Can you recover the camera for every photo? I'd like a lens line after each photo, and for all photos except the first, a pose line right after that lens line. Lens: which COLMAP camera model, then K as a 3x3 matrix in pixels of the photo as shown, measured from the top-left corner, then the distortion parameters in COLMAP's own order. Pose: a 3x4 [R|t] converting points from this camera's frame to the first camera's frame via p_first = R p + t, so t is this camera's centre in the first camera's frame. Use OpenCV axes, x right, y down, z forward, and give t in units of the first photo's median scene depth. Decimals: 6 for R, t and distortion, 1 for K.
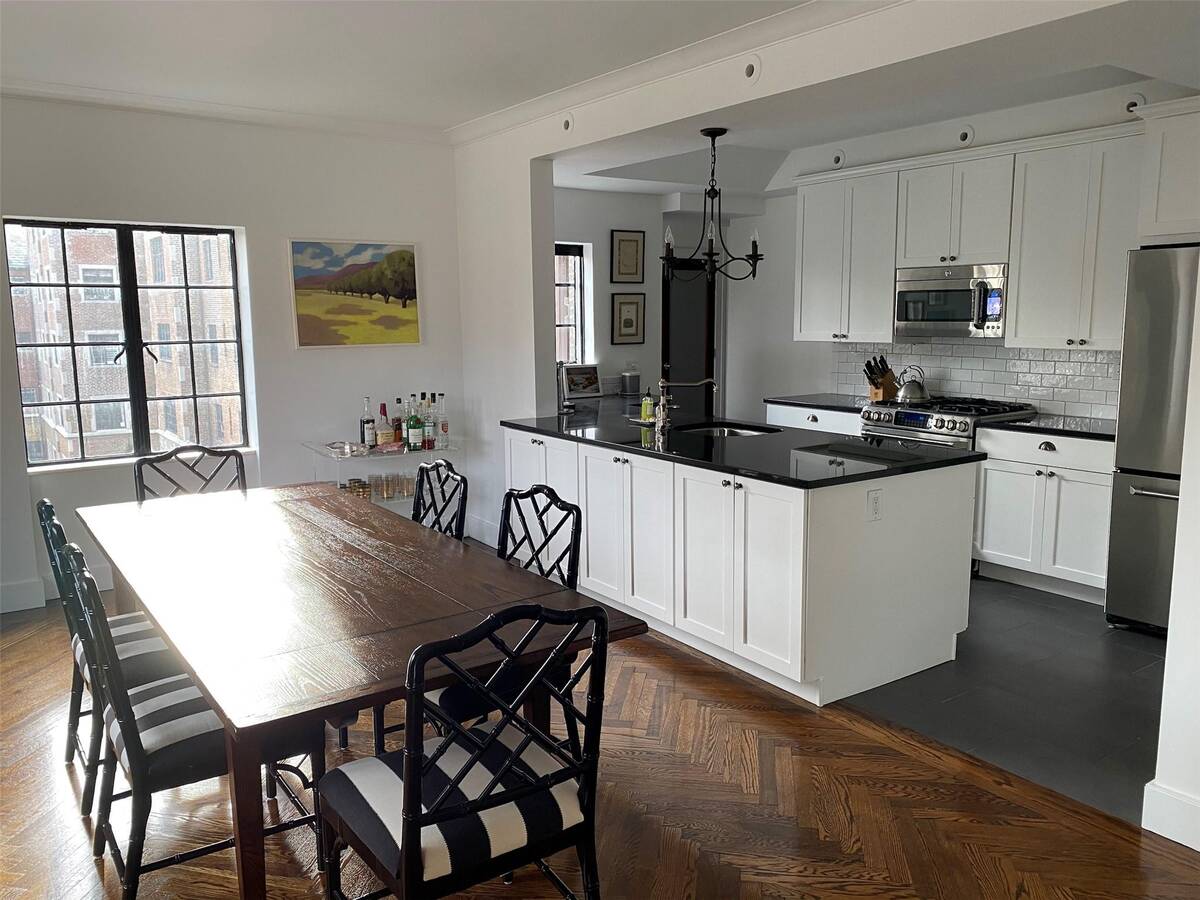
lens RADIAL K [[906.6, 0, 606.2], [0, 906.6, 450.8], [0, 0, 1]] dist [0.036315, -0.035871]
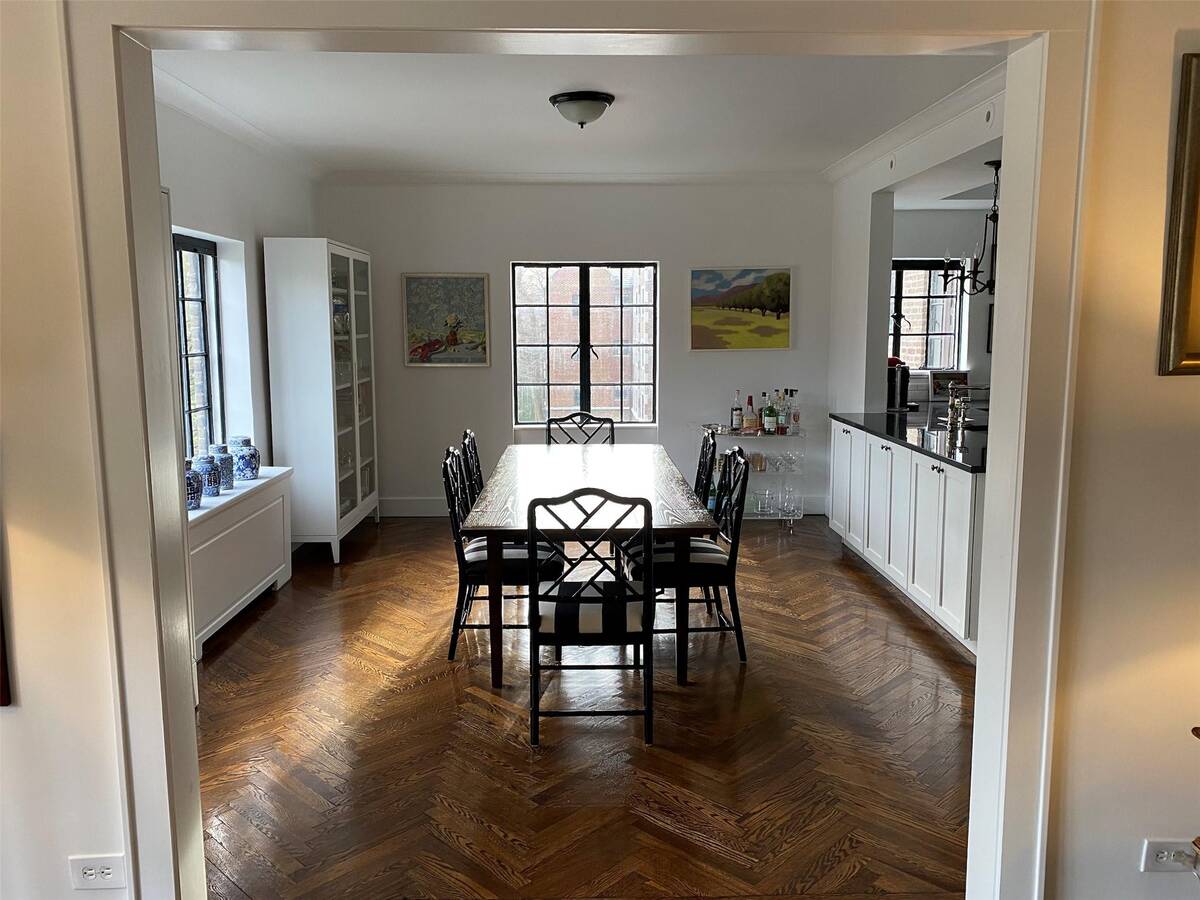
lens RADIAL K [[906.6, 0, 597.9], [0, 906.6, 449.2], [0, 0, 1]] dist [0.036315, -0.035871]
pose [[0.822028, 0.078907, -0.563954, 0.299161], [-0.086111, 0.996189, 0.013867, 0.022656], [0.562899, 0.037164, 0.825690, -0.153550]]
